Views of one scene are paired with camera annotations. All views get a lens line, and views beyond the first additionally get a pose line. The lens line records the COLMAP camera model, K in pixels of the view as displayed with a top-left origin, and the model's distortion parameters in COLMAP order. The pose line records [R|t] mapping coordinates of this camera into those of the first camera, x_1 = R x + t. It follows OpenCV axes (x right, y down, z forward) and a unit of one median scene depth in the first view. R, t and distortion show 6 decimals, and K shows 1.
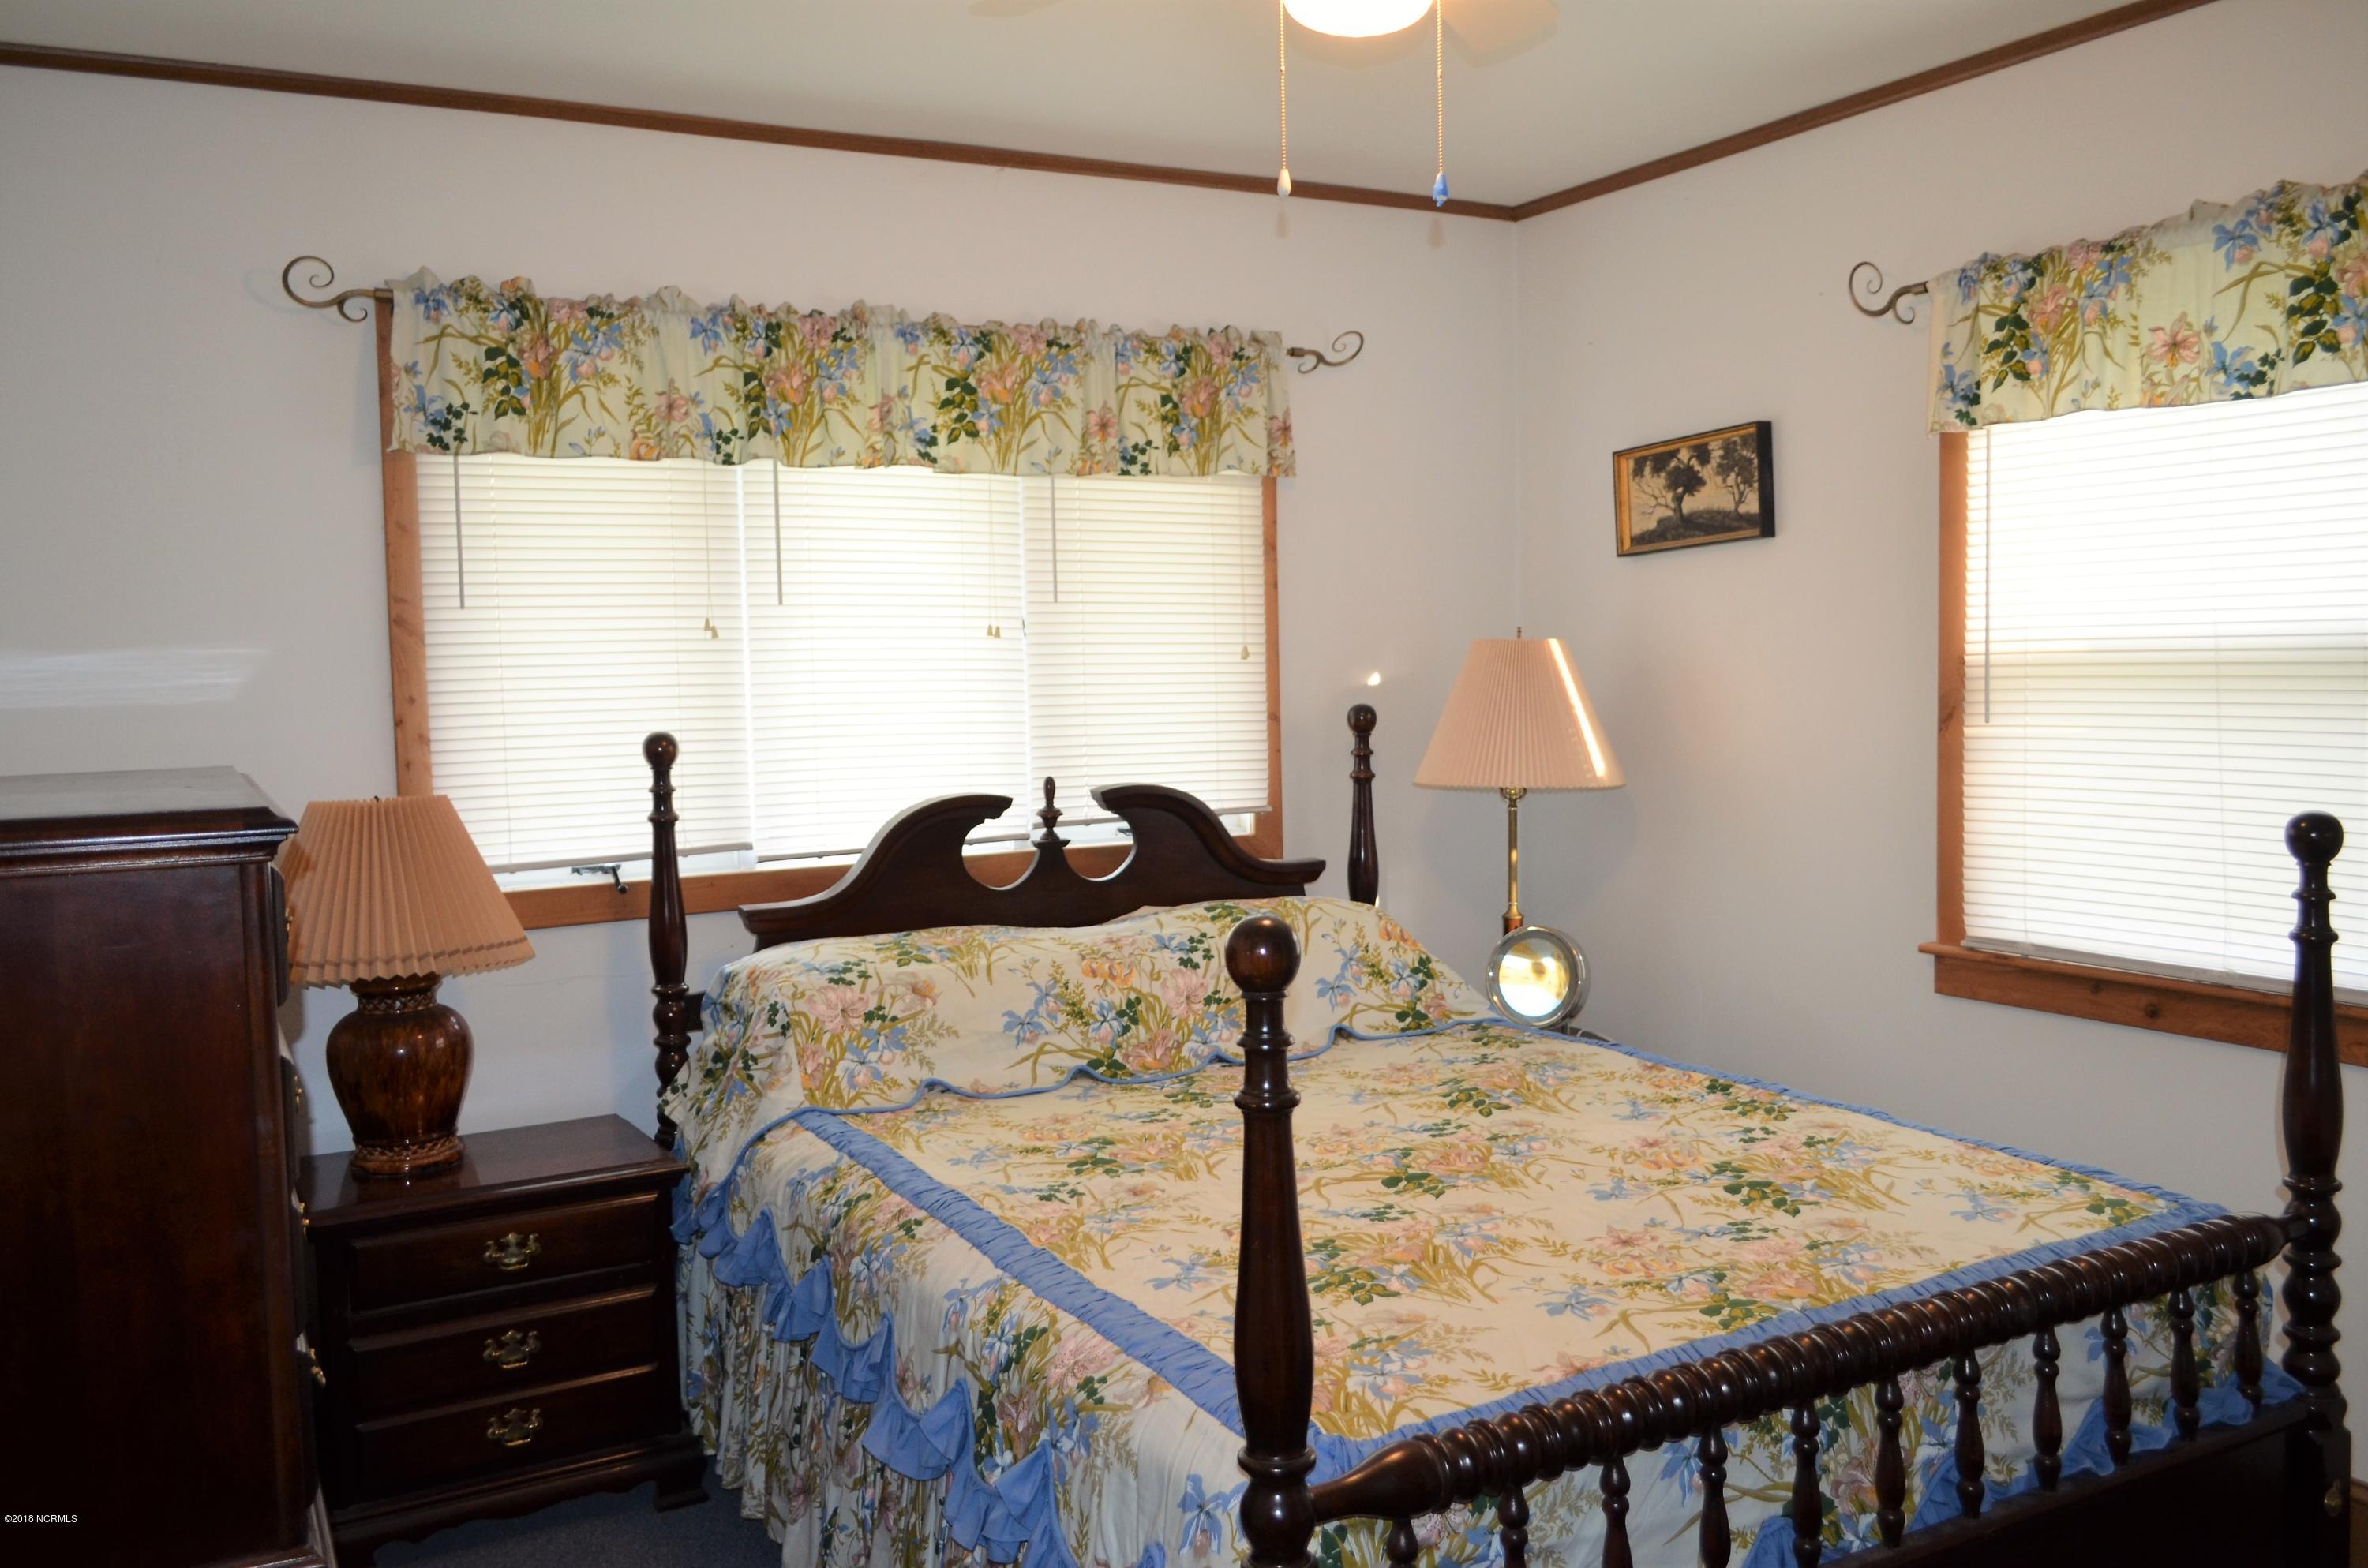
lens RADIAL K [[1996.1, 0, 1193.7], [0, 1996.1, 794.8], [0, 0, 1]] dist [-0.035794, 0.011590]
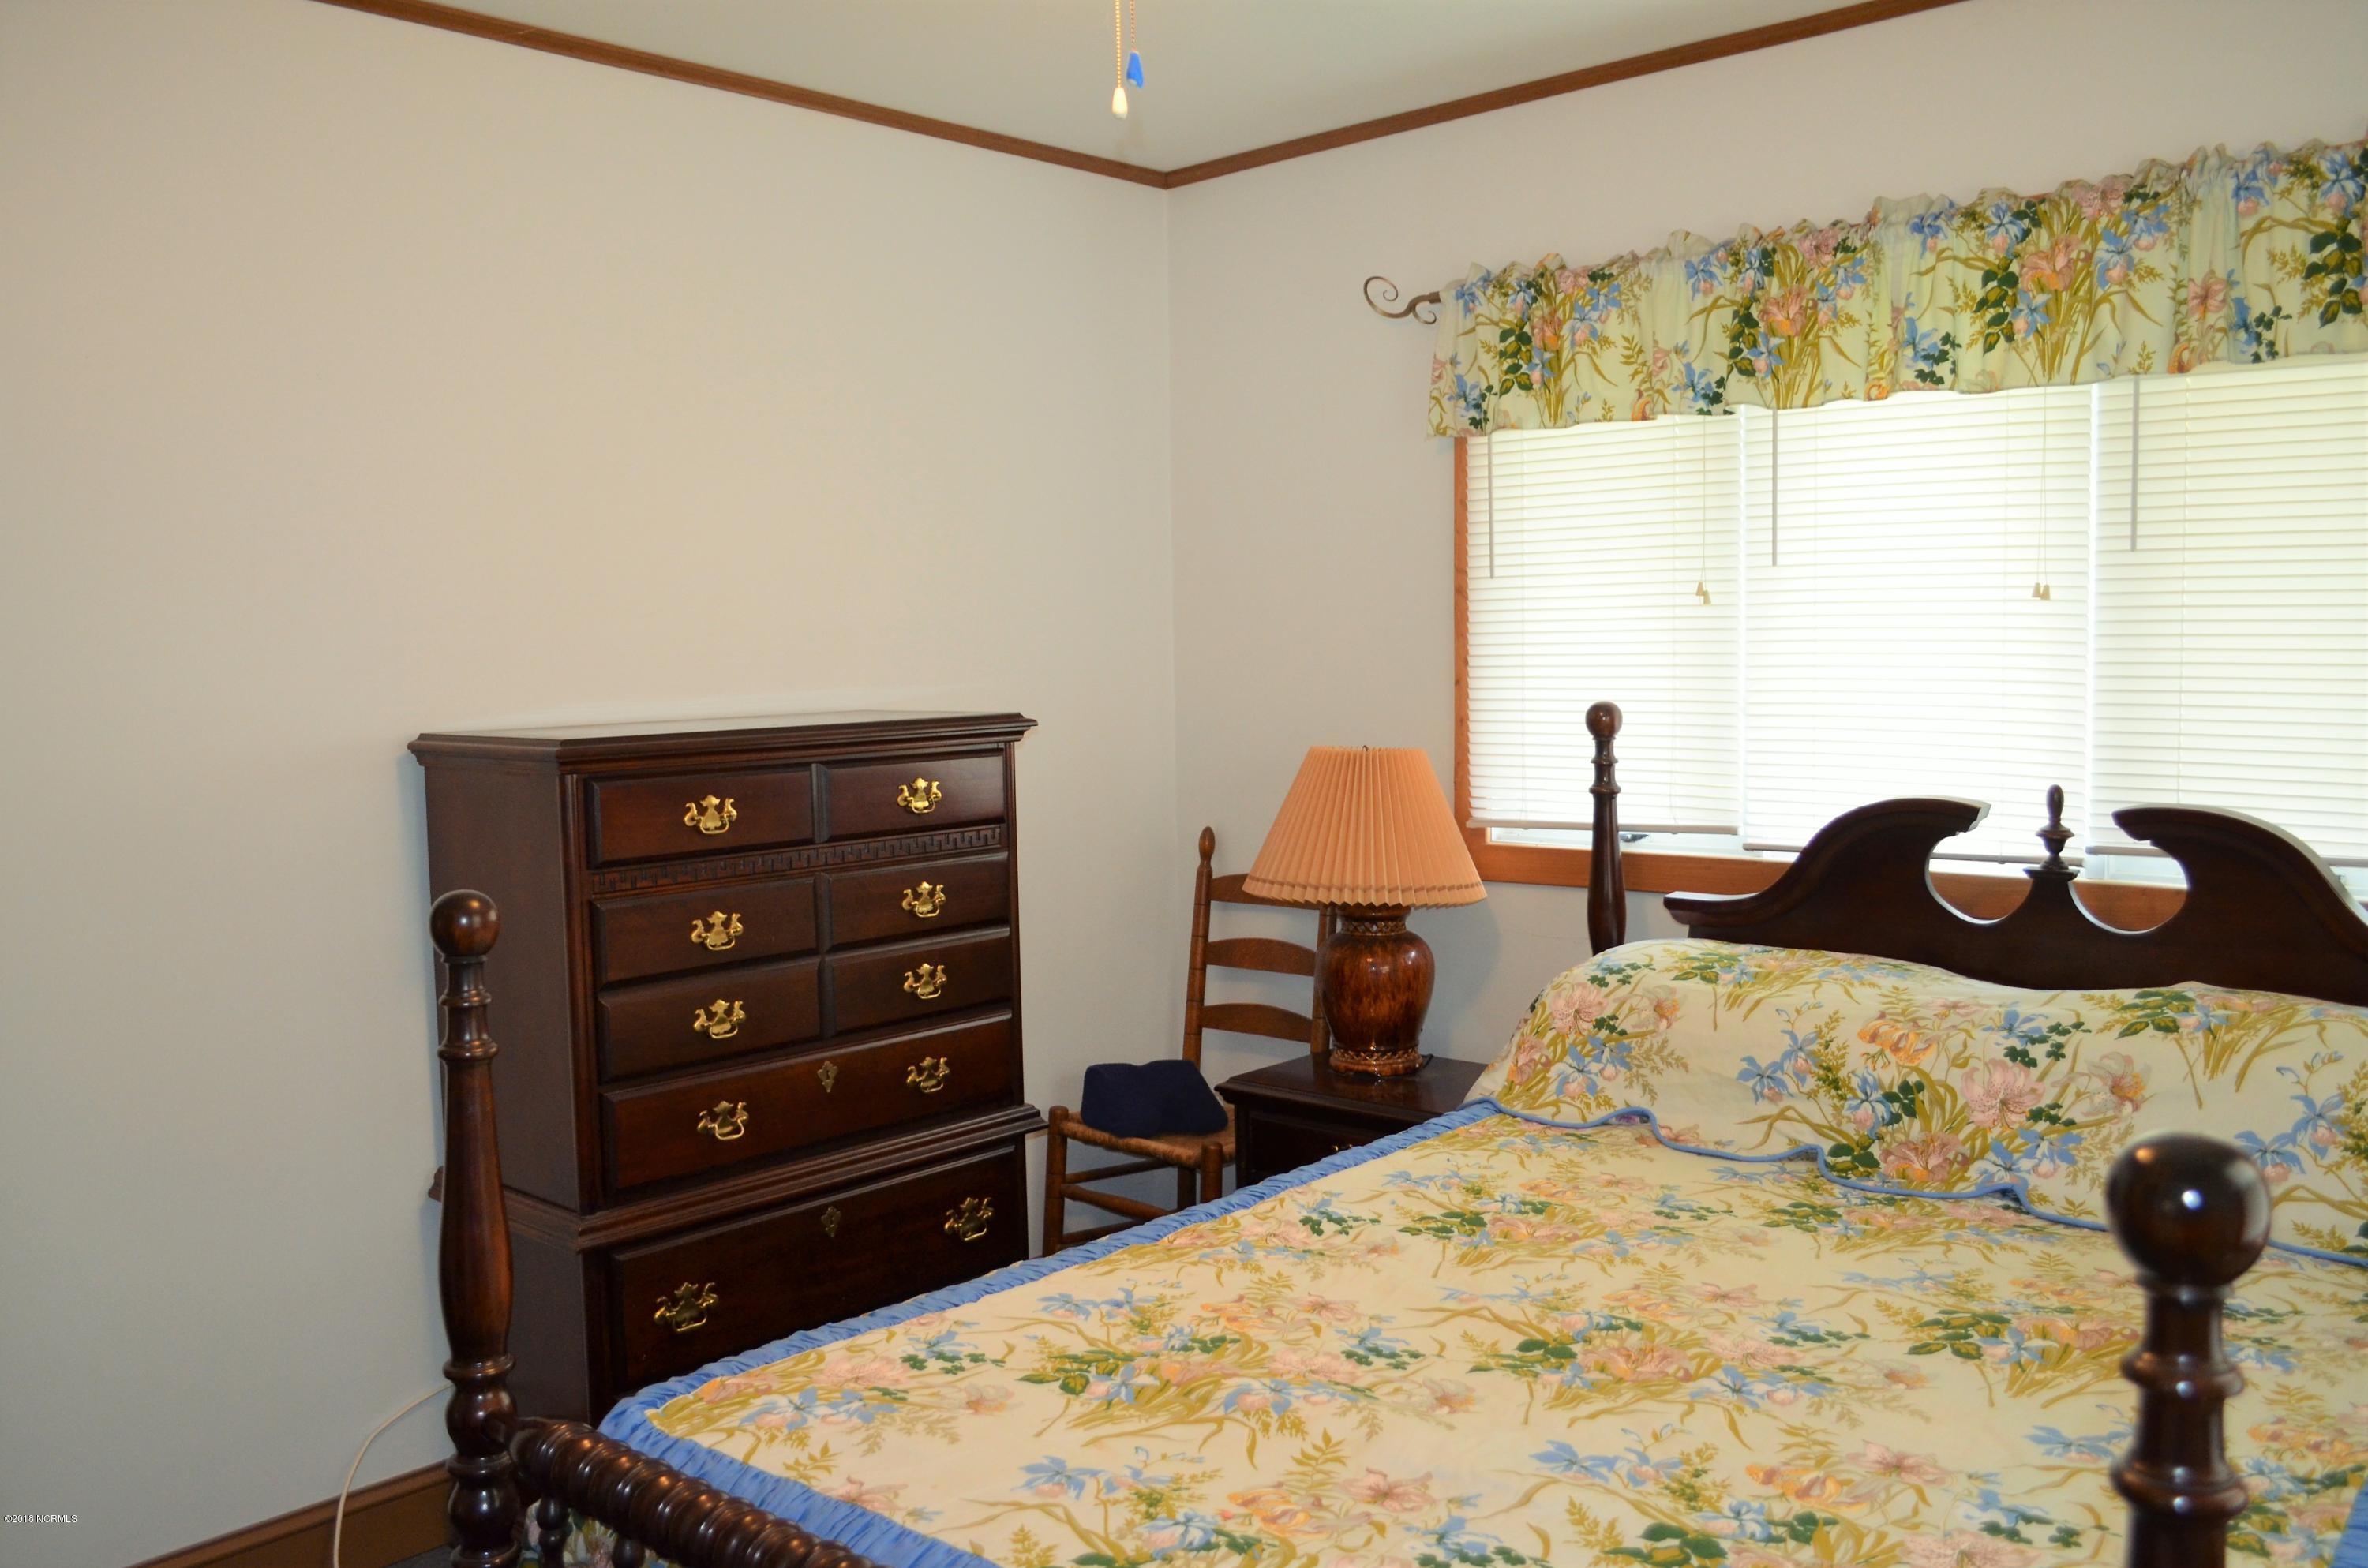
lens RADIAL K [[1996.1, 0, 1193.7], [0, 1996.1, 794.8], [0, 0, 1]] dist [-0.035794, 0.011590]
pose [[0.286521, 0.090995, -0.953743, 0.596599], [-0.053007, 0.995460, 0.079051, -0.051443], [0.956607, 0.027905, 0.290043, 0.512869]]
